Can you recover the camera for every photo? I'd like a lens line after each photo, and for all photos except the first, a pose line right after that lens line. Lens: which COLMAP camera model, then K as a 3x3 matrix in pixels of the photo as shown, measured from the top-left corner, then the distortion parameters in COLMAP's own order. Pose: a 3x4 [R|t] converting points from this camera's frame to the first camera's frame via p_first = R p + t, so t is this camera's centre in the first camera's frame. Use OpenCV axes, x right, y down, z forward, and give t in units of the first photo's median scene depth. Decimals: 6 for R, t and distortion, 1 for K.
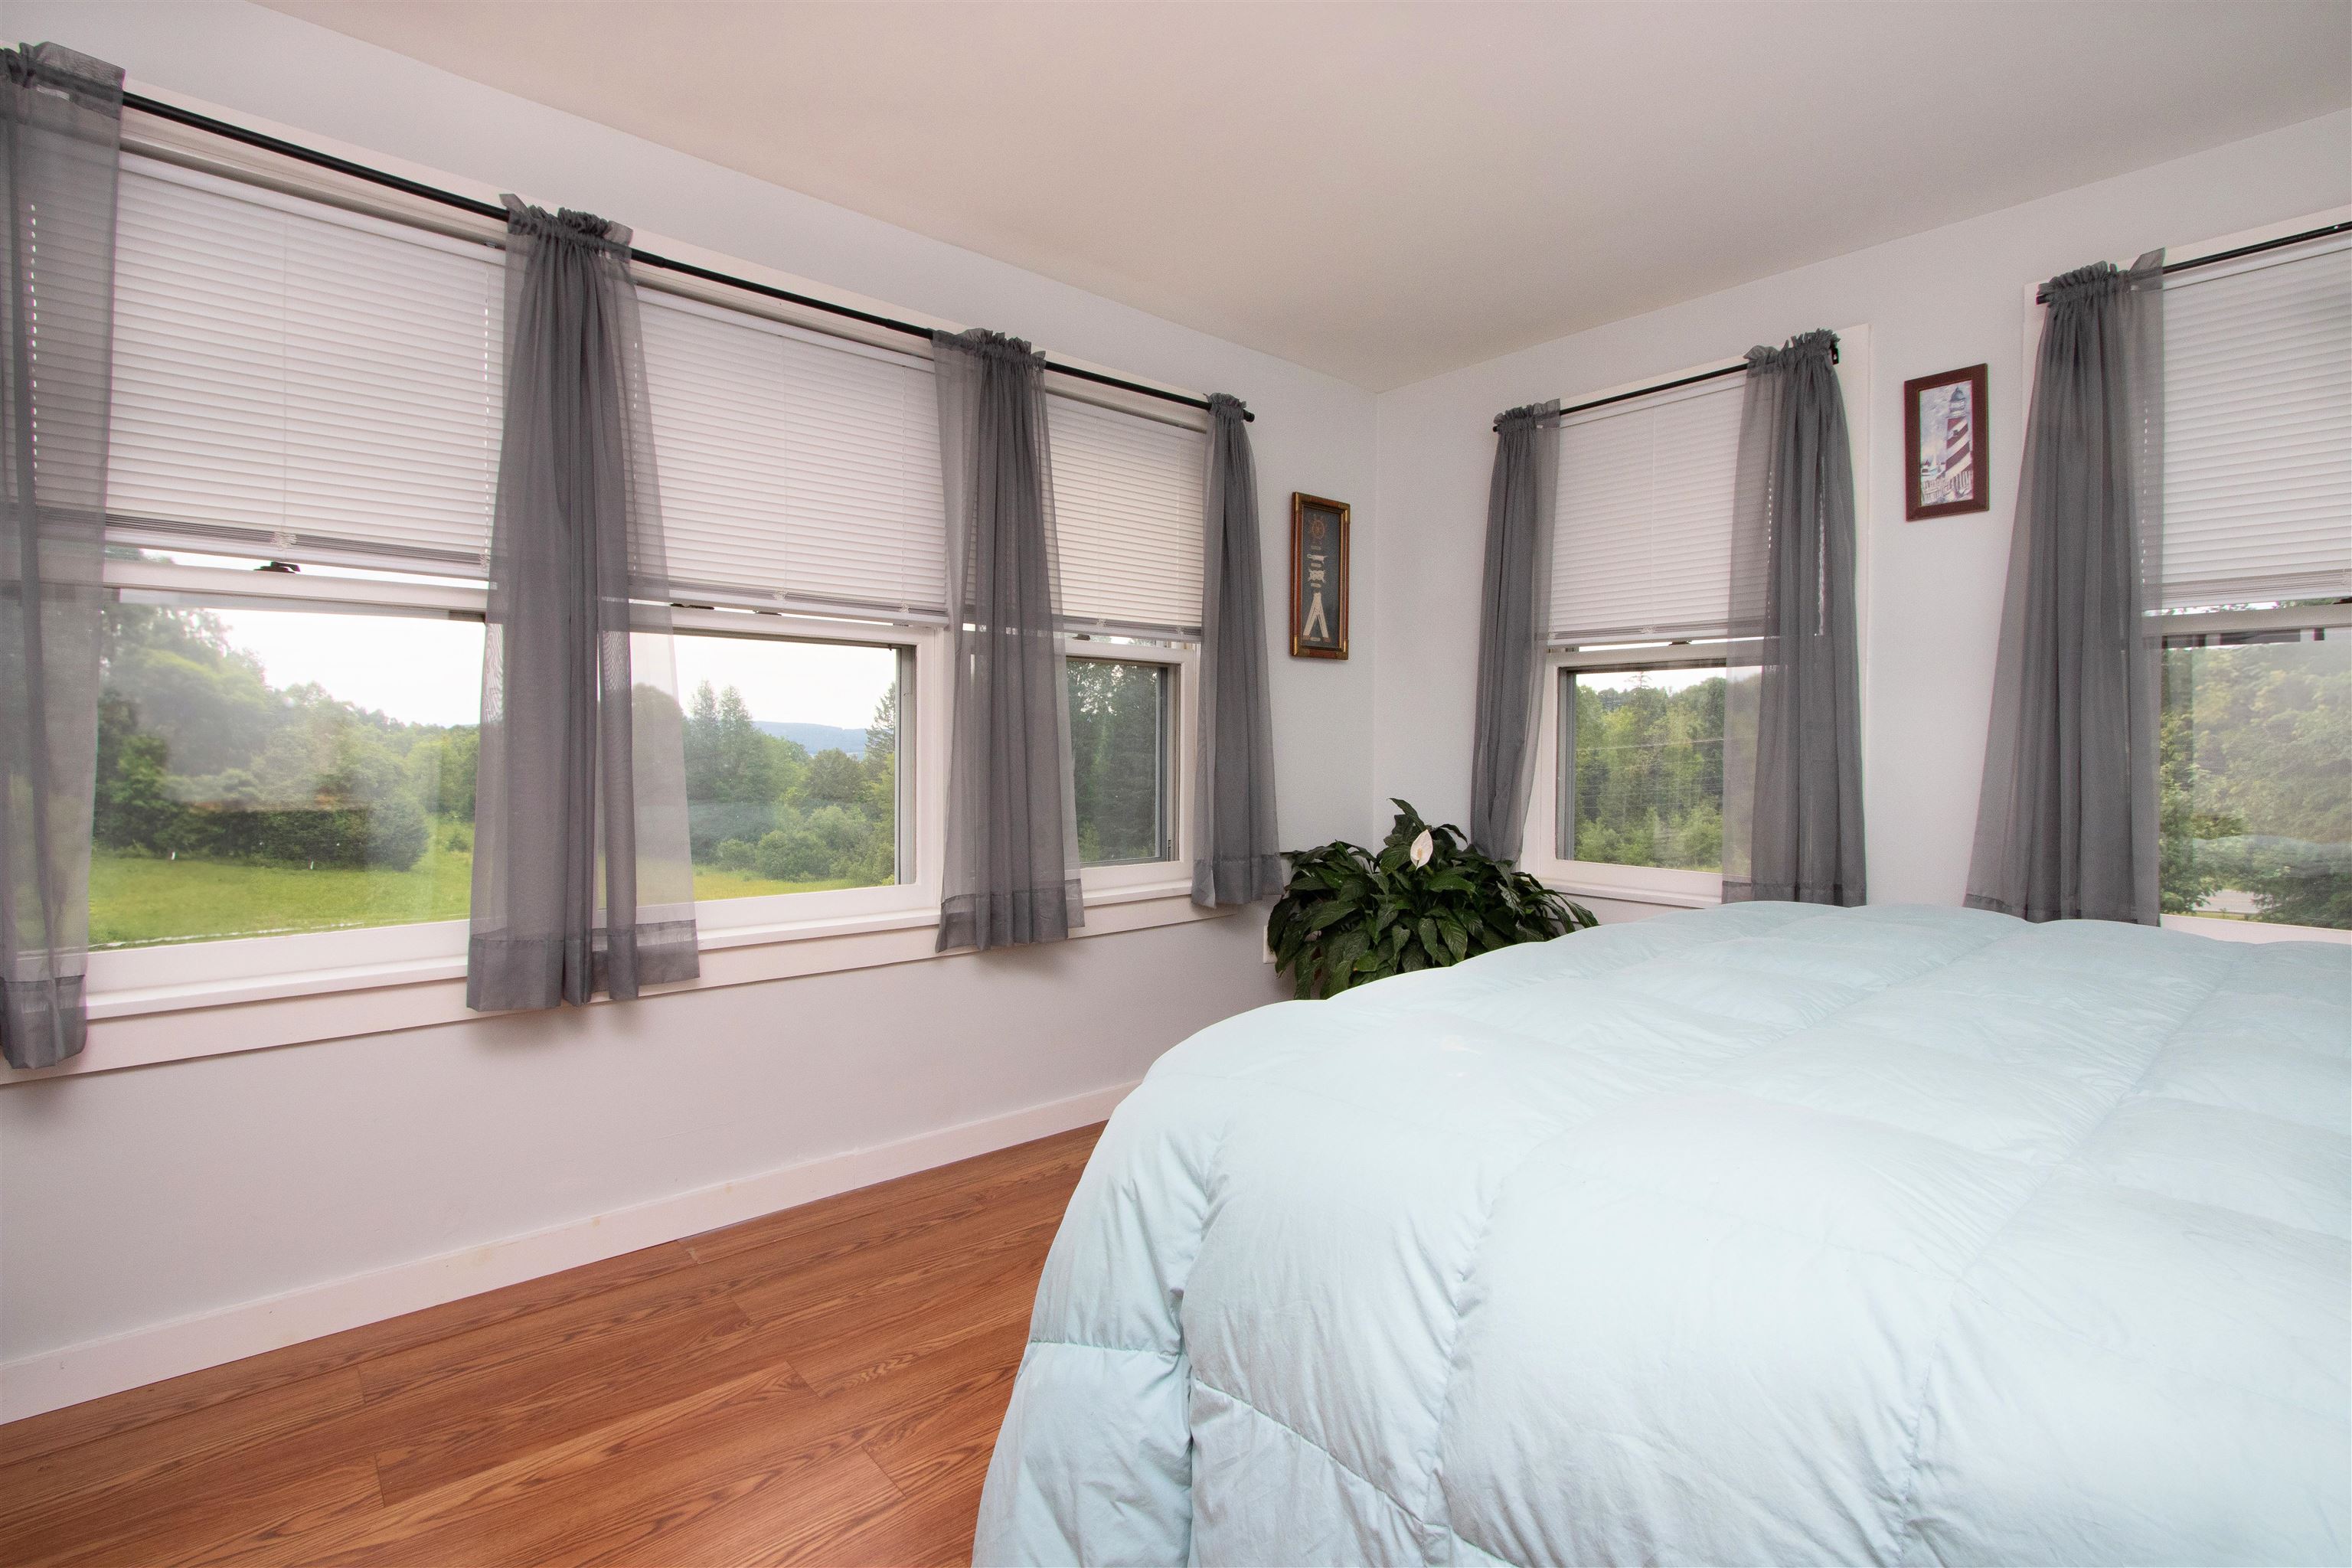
lens RADIAL K [[1103.0, 0, 1169.2], [0, 1103.0, 757.6], [0, 0, 1]] dist [-0.006416, 0.001876]
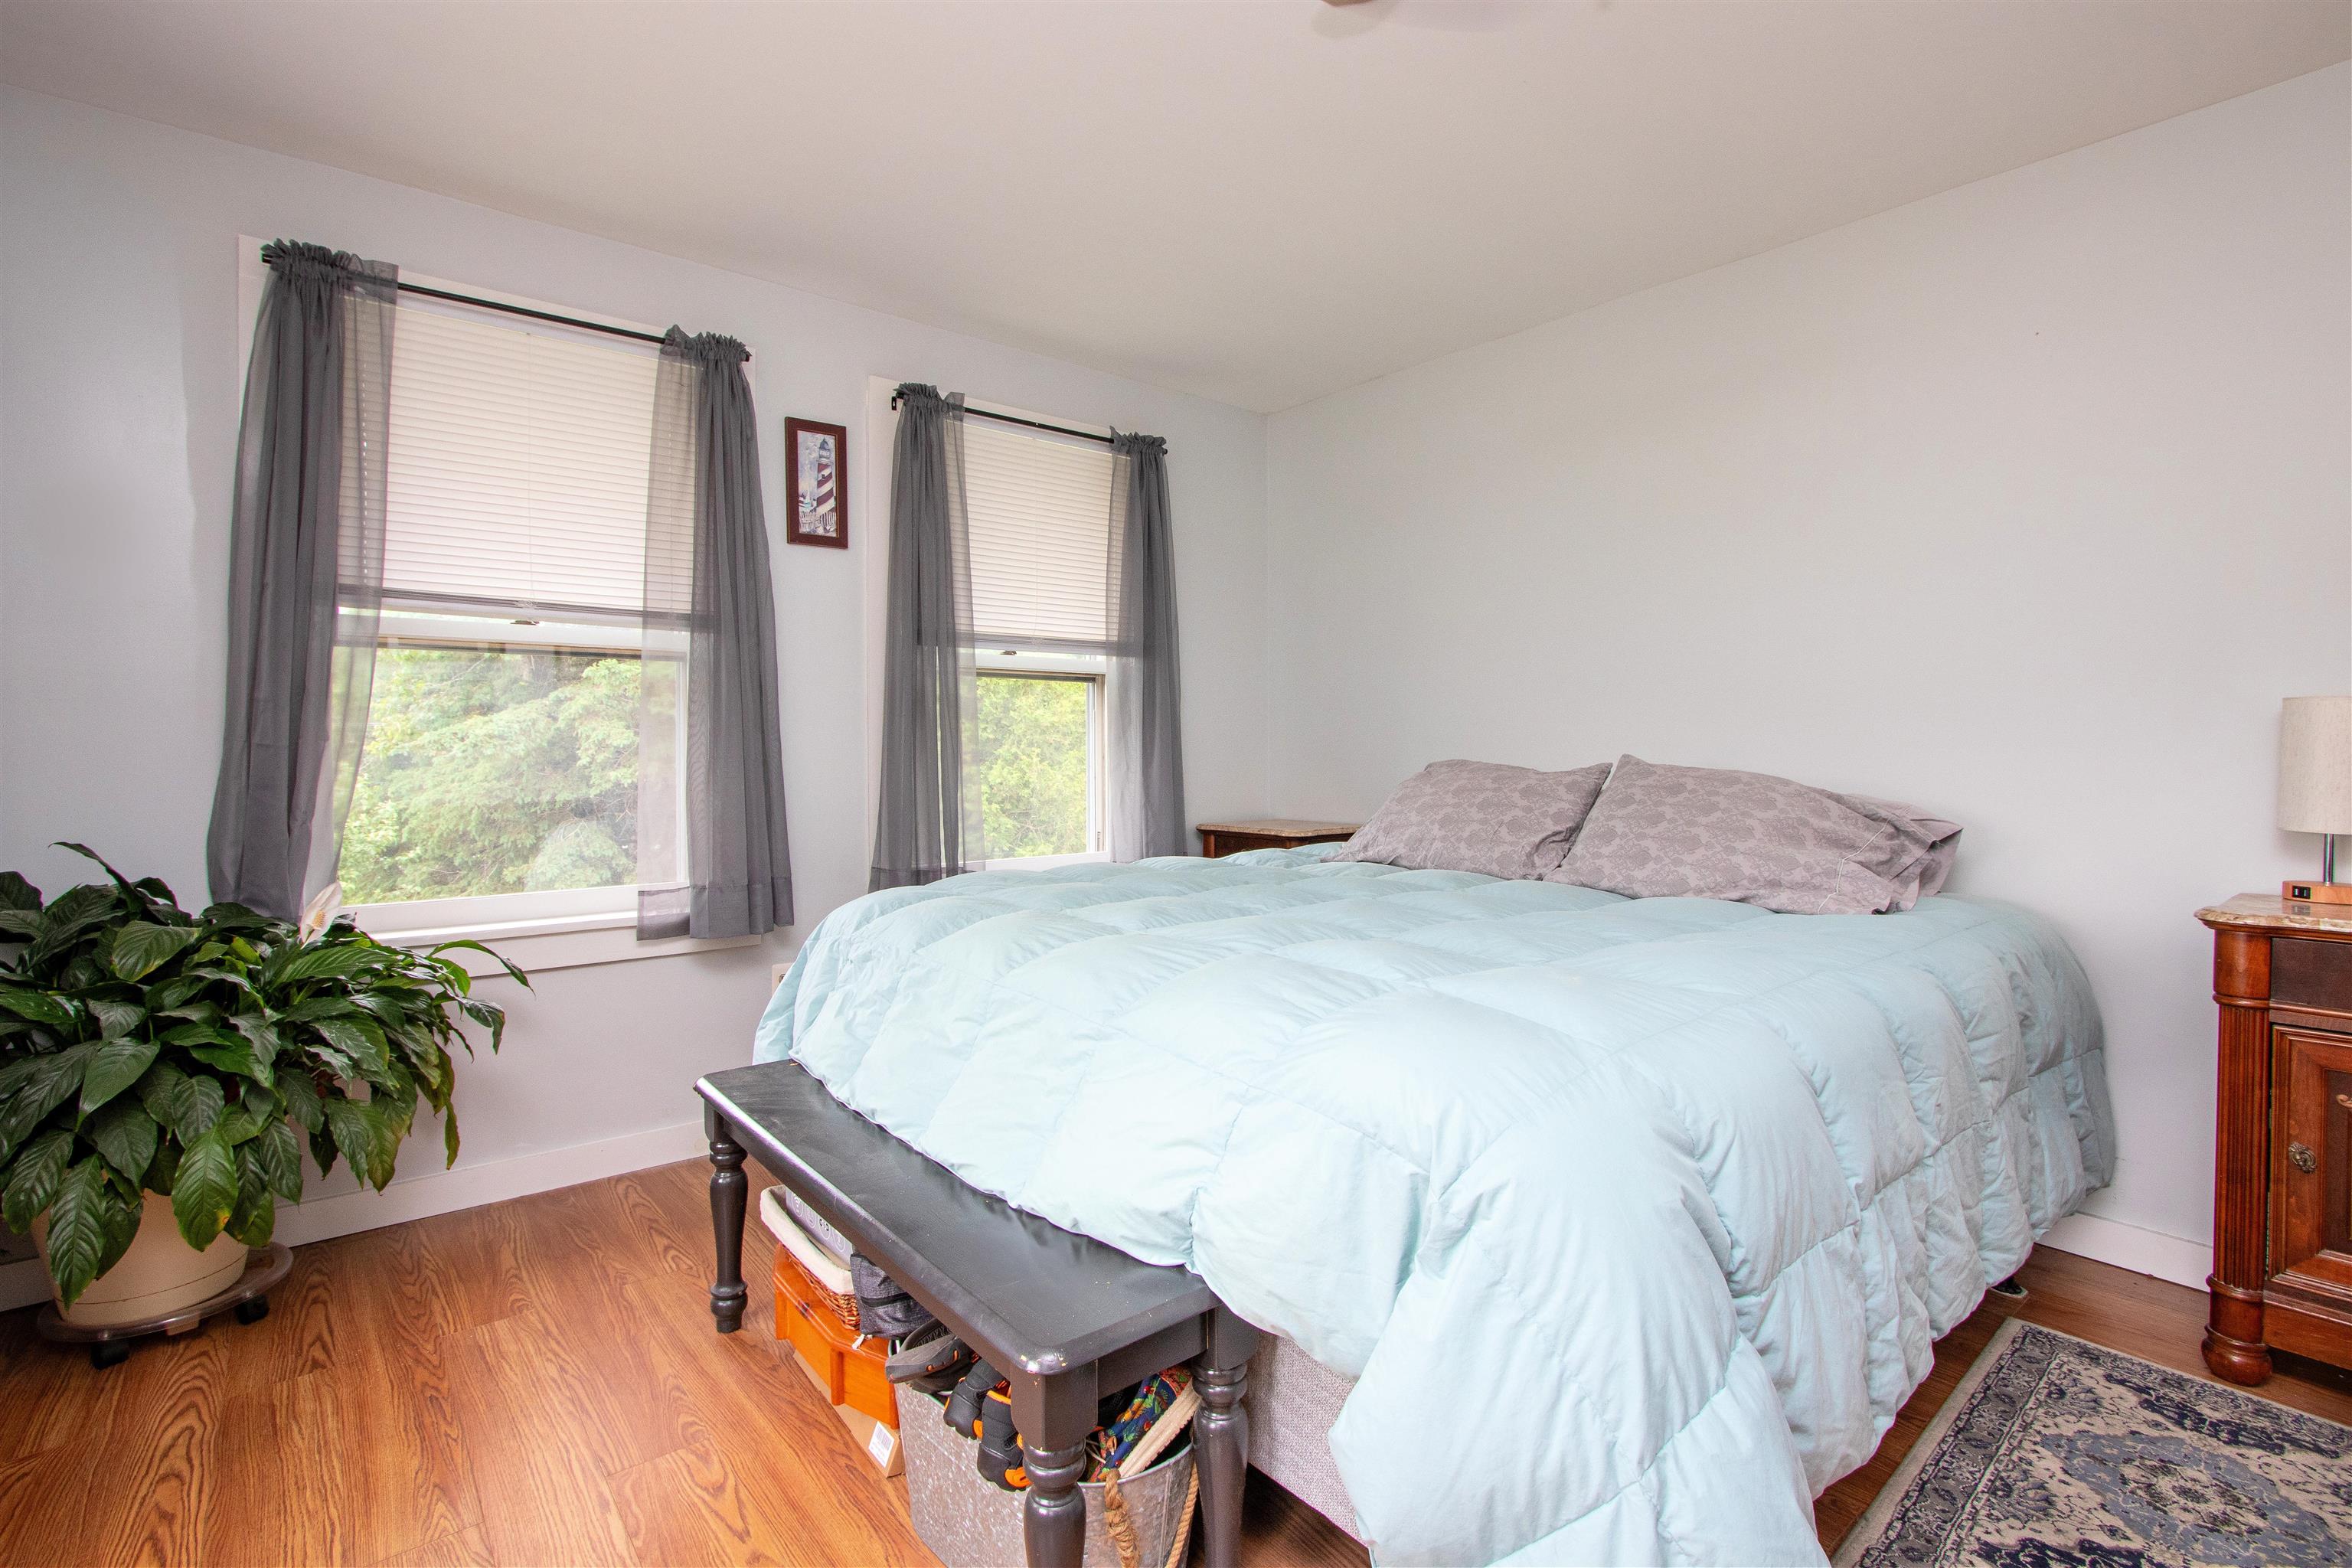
lens RADIAL K [[1103.0, 0, 1169.2], [0, 1103.0, 757.6], [0, 0, 1]] dist [-0.006416, 0.001876]
pose [[0.030877, -0.011522, 0.999457, -0.437005], [0.017811, 0.999781, 0.010976, -0.004038], [-0.999364, 0.017463, 0.031075, 0.594078]]
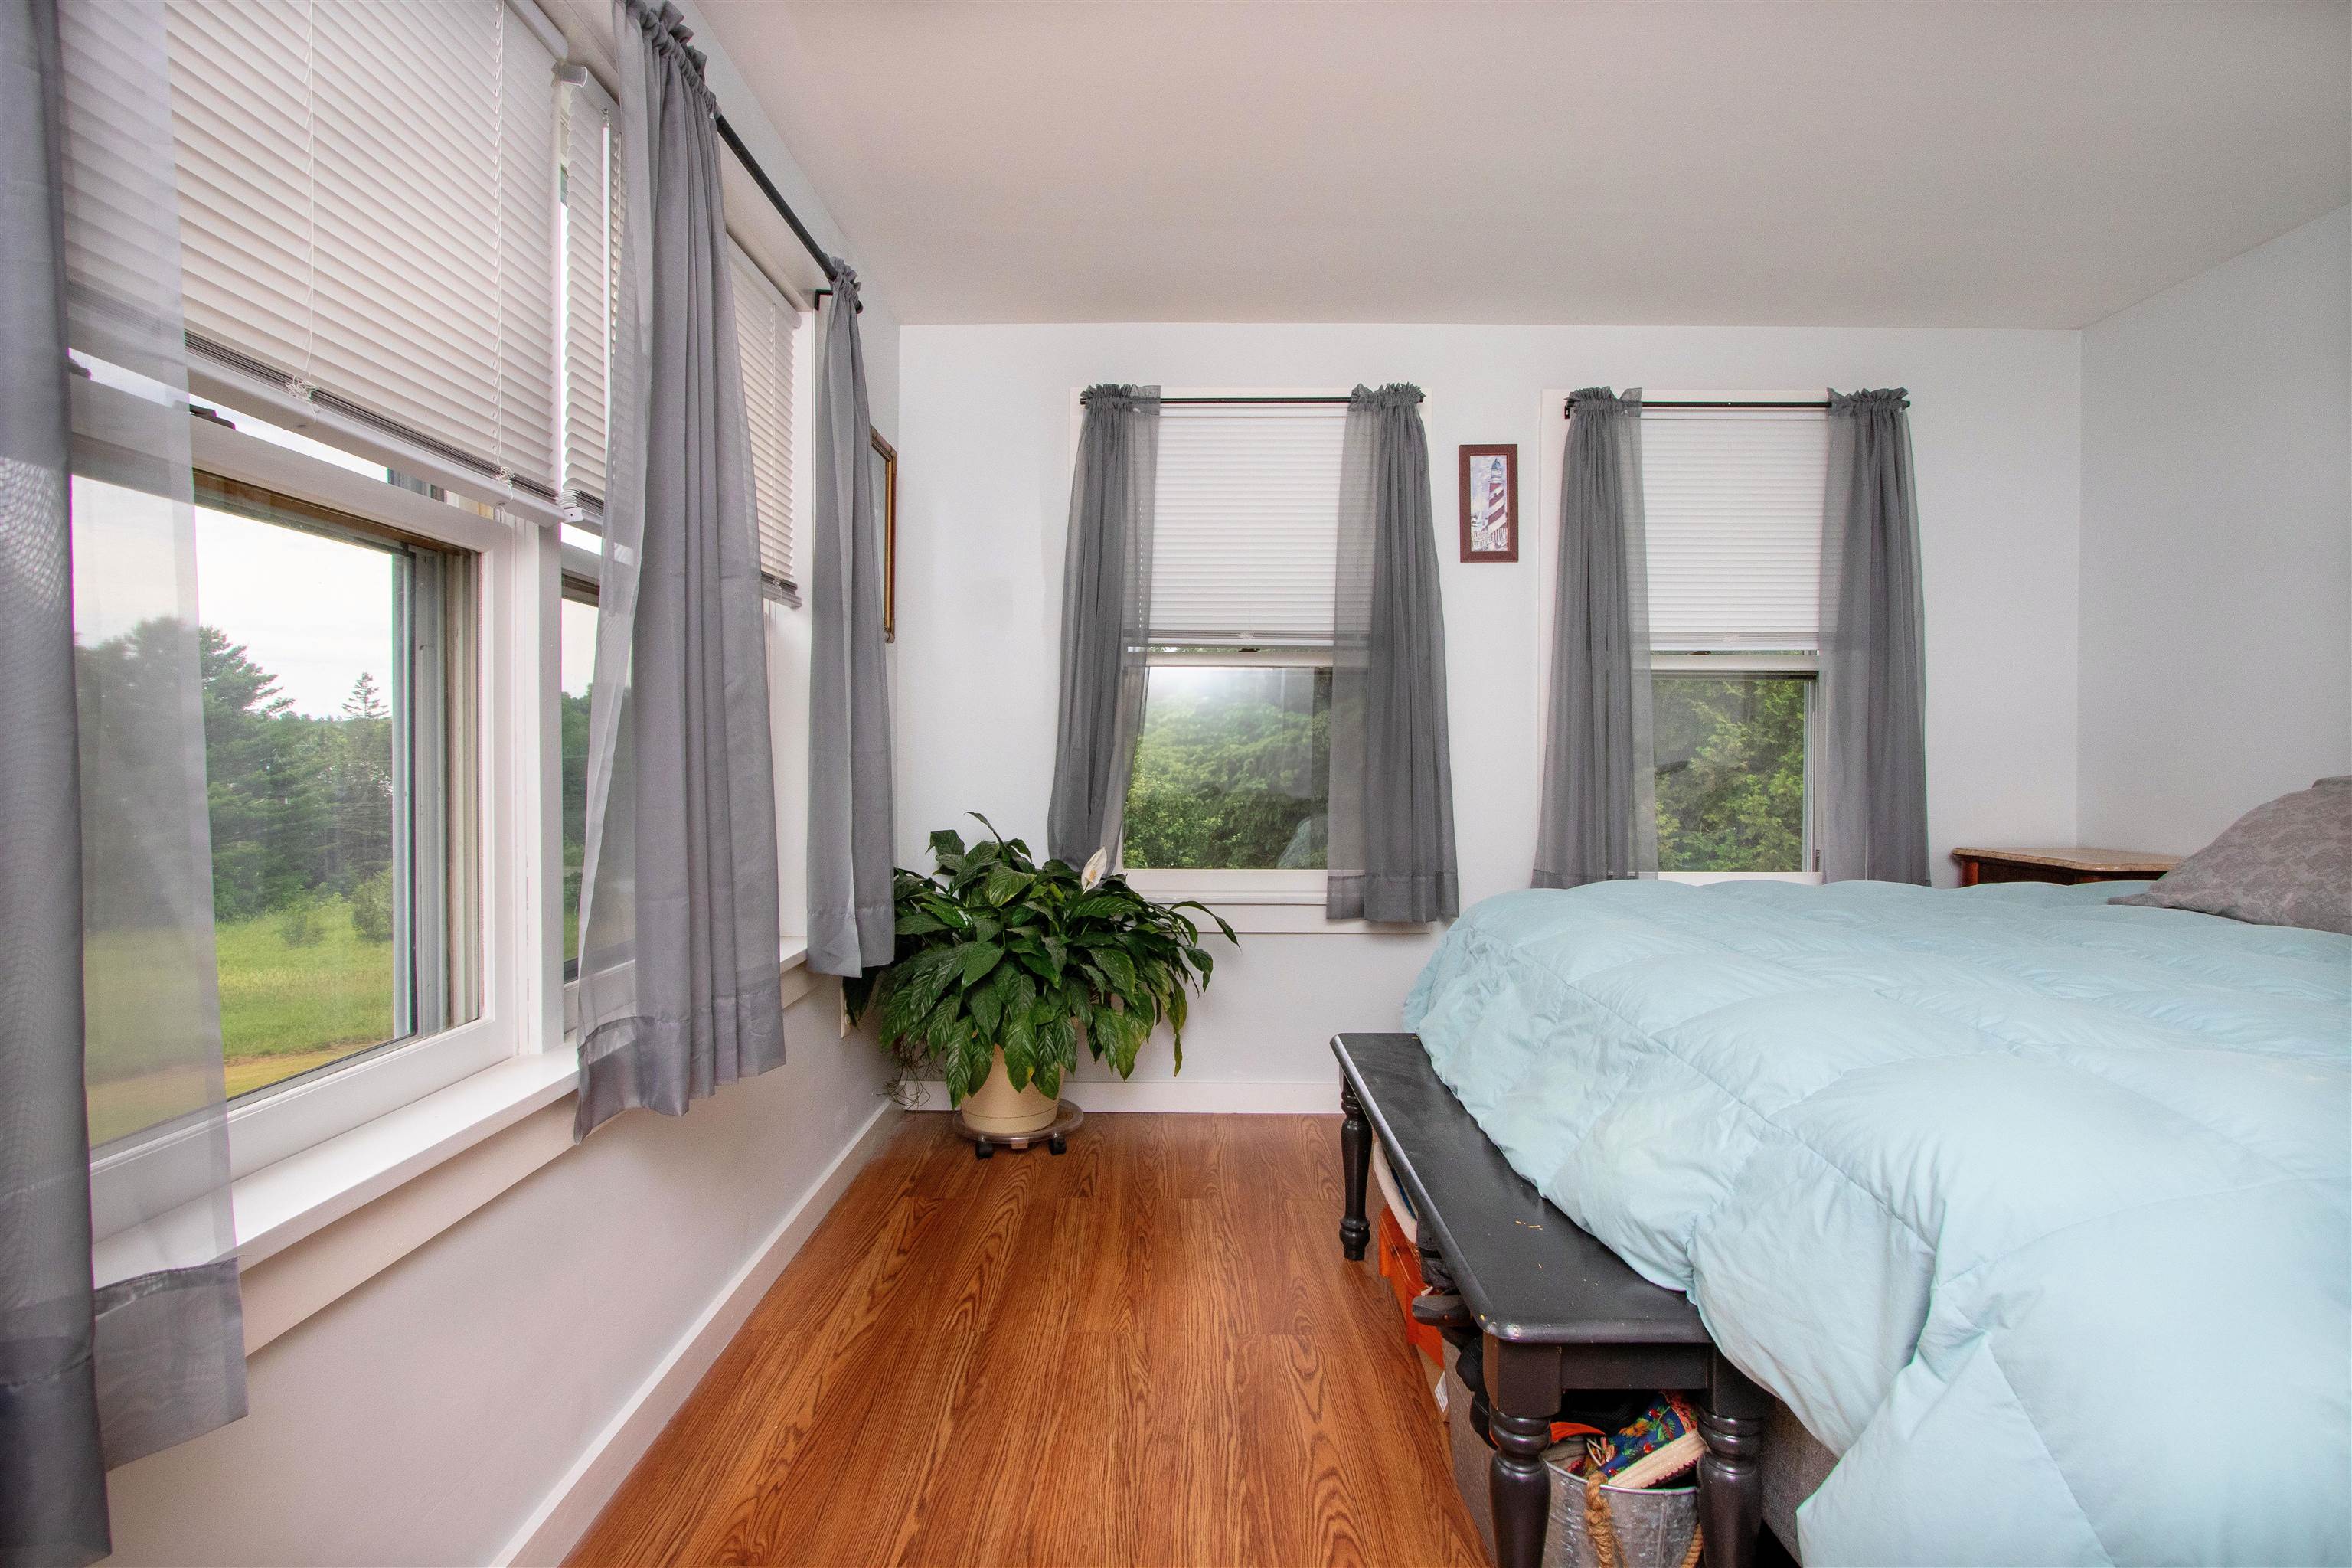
lens RADIAL K [[1103.0, 0, 1169.2], [0, 1103.0, 757.6], [0, 0, 1]] dist [-0.006416, 0.001876]
pose [[0.657173, -0.002639, 0.753735, -0.444886], [0.010553, 0.999928, -0.005700, 0.000438], [-0.753666, 0.011700, 0.657153, 0.462476]]
